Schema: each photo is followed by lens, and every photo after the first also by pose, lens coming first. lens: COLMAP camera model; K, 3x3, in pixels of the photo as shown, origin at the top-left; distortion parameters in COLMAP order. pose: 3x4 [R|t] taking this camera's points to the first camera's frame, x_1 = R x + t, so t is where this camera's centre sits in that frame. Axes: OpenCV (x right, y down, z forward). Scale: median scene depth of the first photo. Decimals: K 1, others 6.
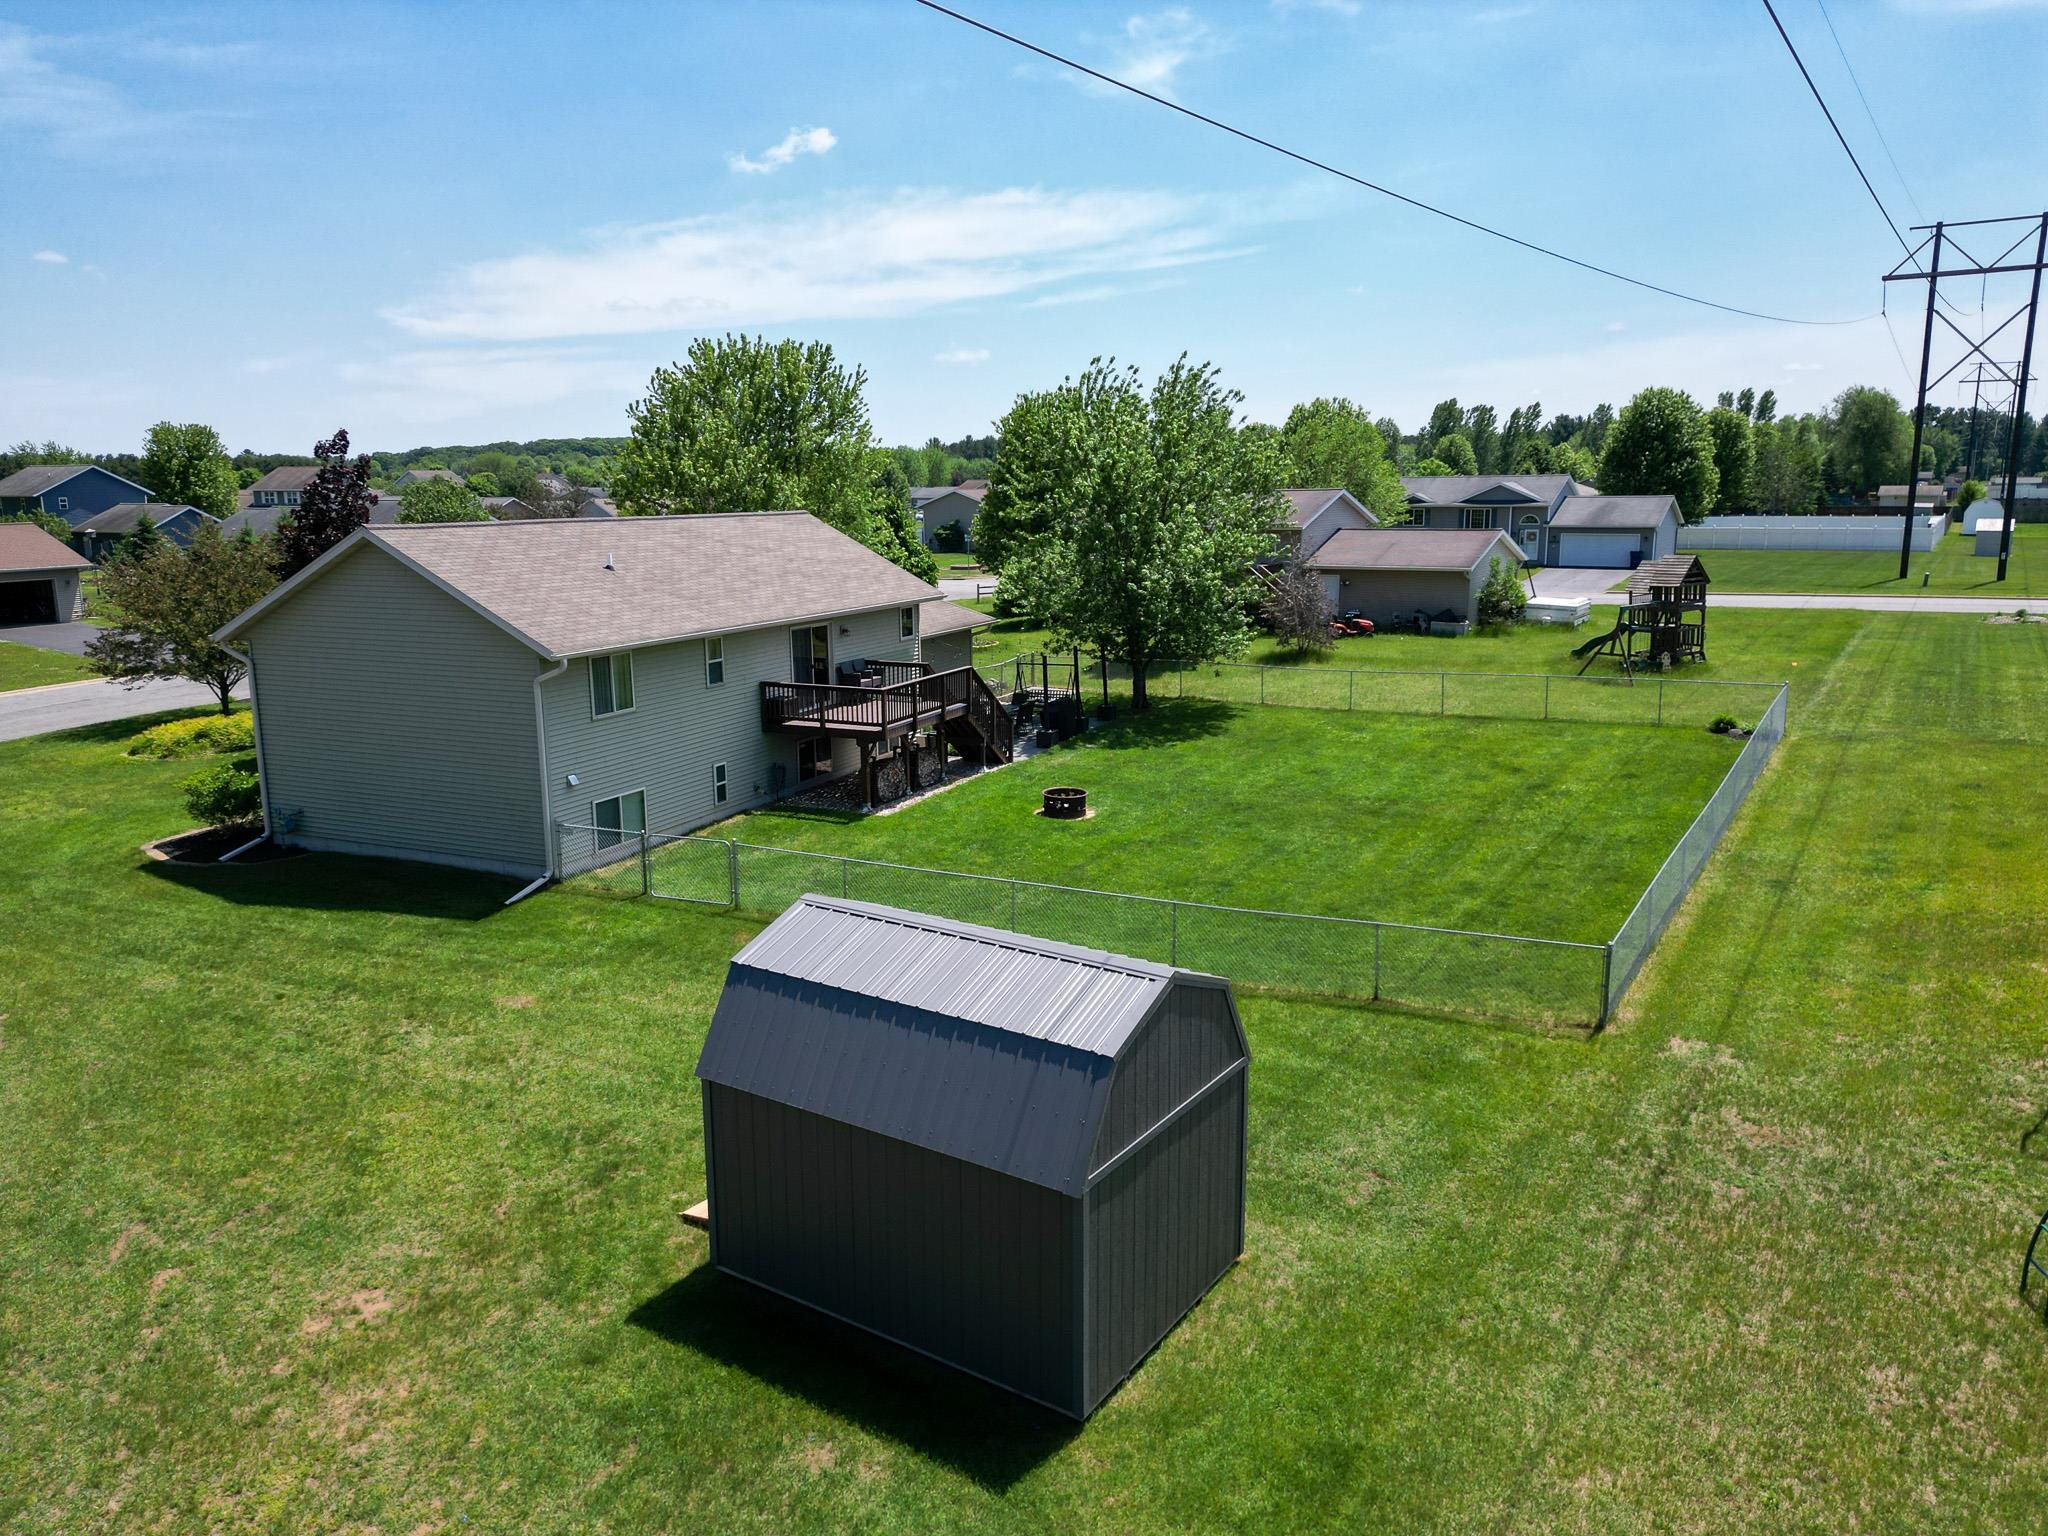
lens RADIAL K [[1437.5, 0, 1055.2], [0, 1437.5, 760.8], [0, 0, 1]] dist [0.072930, -0.077748]
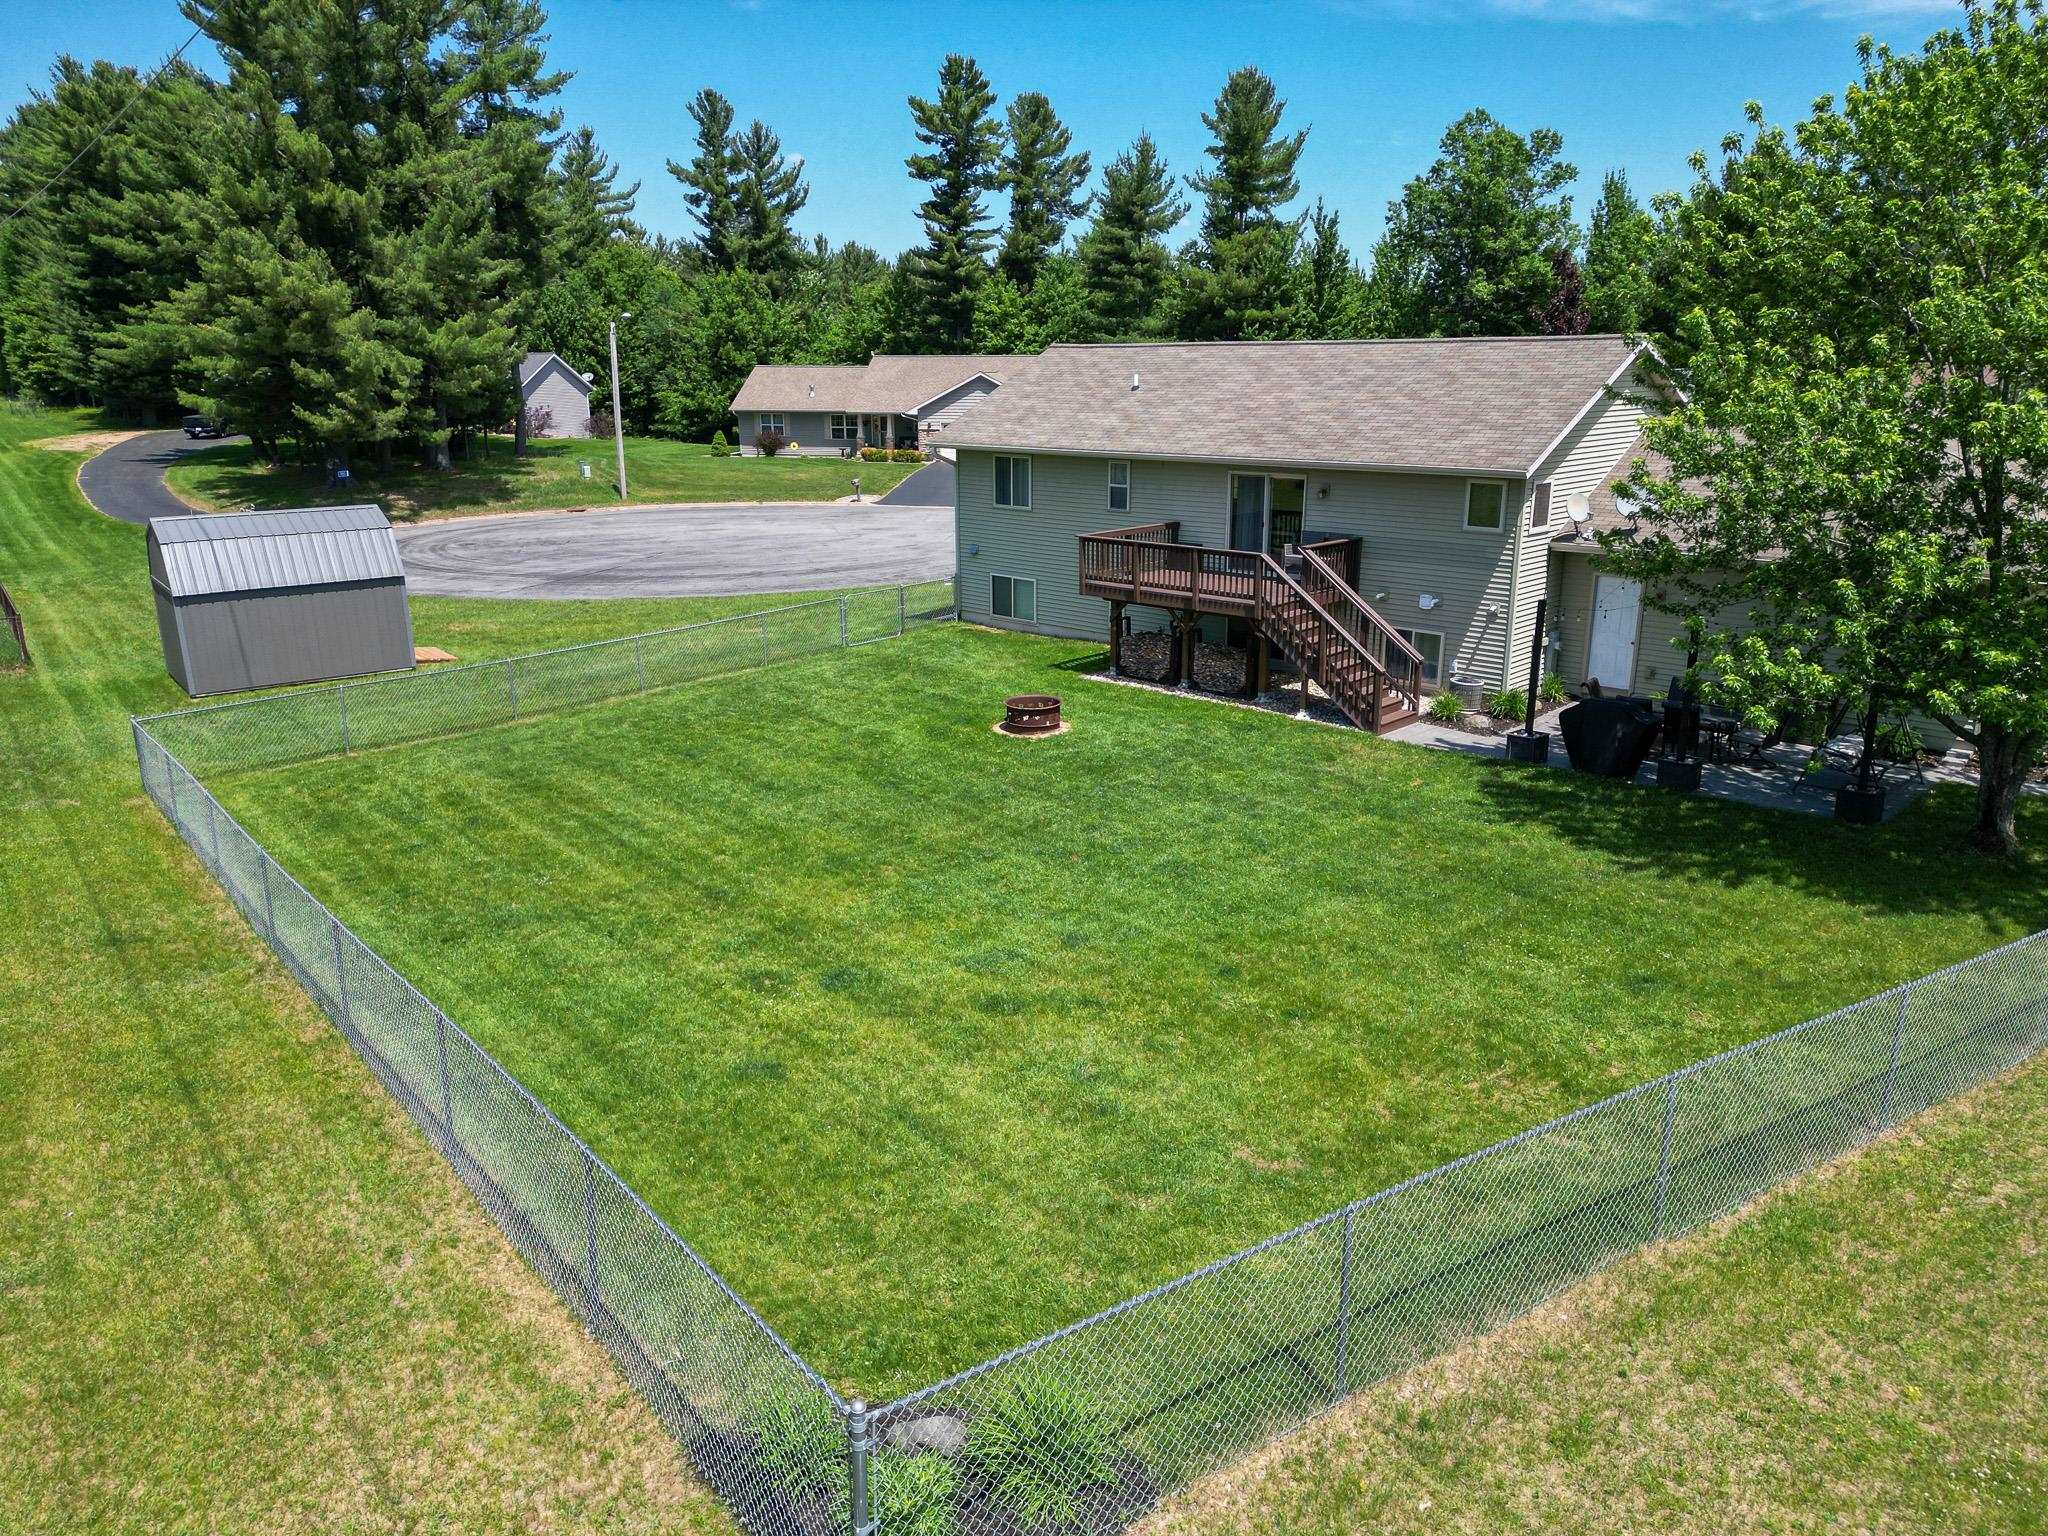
lens RADIAL K [[1437.5, 0, 1055.2], [0, 1437.5, 760.8], [0, 0, 1]] dist [0.072930, -0.077748]
pose [[-0.328962, 0.264049, -0.906676, 0.581847], [-0.171005, 0.927584, 0.332183, -0.169631], [0.928731, 0.264321, -0.259986, 0.992696]]
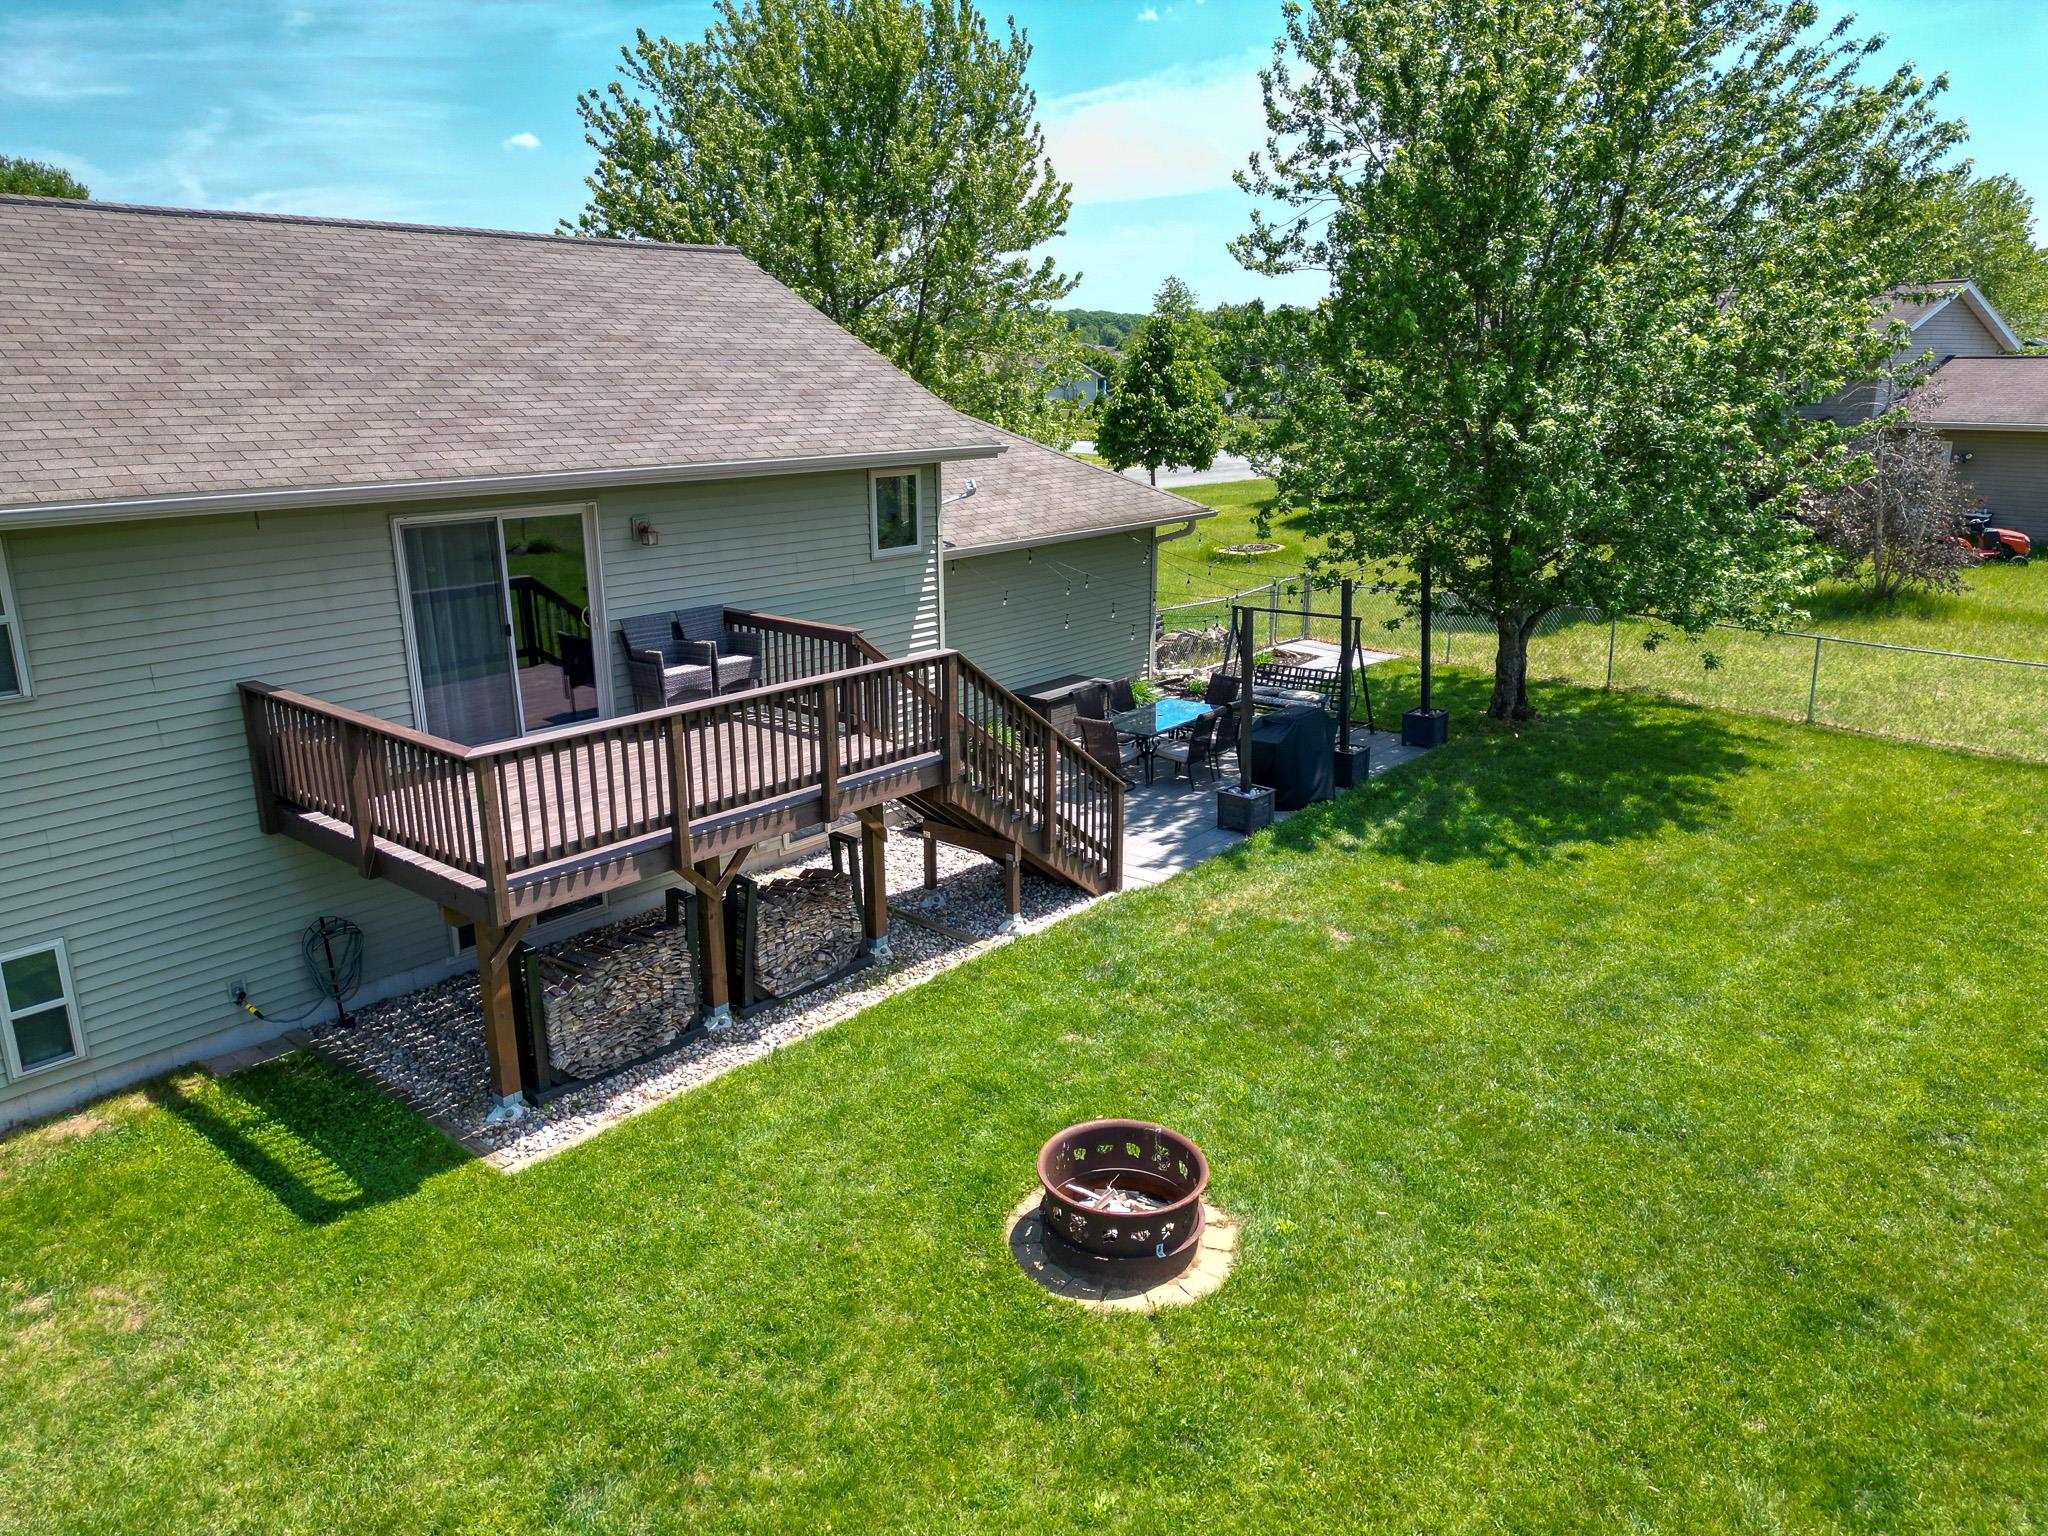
lens RADIAL K [[1437.5, 0, 1055.2], [0, 1437.5, 760.8], [0, 0, 1]] dist [0.072930, -0.077748]
pose [[0.961305, 0.080829, -0.263363, 0.049285], [-0.059127, 0.994246, 0.089325, -0.063510], [0.269068, -0.070297, 0.960552, 0.603655]]
